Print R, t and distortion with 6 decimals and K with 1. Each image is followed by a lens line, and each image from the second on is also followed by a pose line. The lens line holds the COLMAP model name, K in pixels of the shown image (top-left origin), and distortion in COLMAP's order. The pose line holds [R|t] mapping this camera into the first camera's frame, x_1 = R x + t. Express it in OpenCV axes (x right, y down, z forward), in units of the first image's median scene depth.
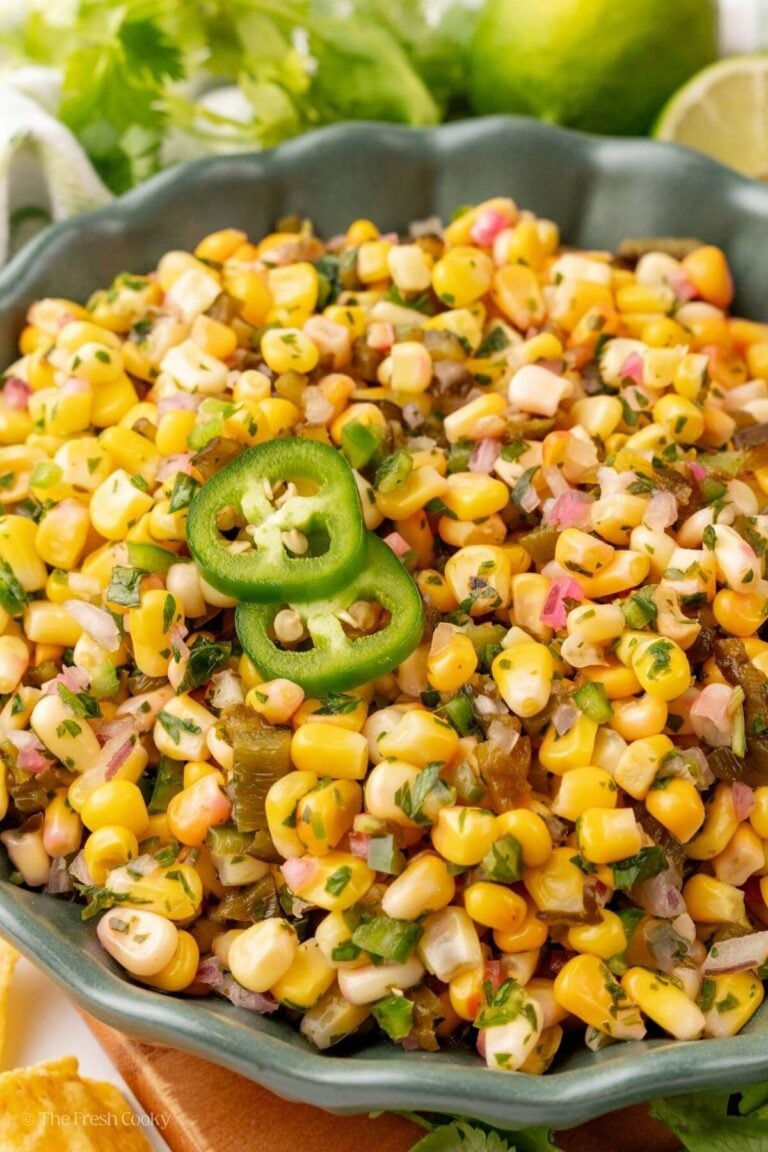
lens RADIAL K [[2210.9, 0, 383.4], [0, 2210.9, 575.8], [0, 0, 1]] dist [-0.114678, 0.000000]
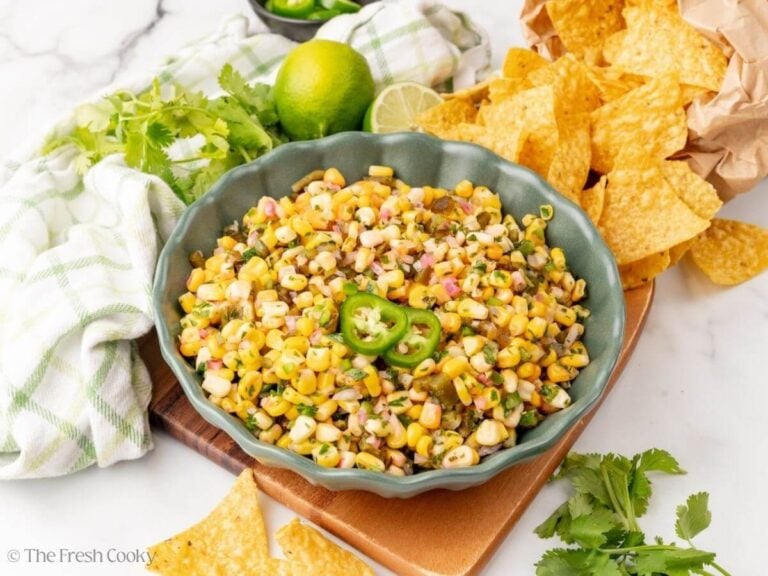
lens RADIAL K [[1405.6, 0, 386.5], [0, 1405.6, 288.8], [0, 0, 1]] dist [-0.036543, 0.000000]
pose [[0.600905, -0.579360, 0.550687, -0.990209], [0.577849, 0.790875, 0.201511, -0.406829], [-0.552272, 0.197125, 0.810023, -0.436772]]
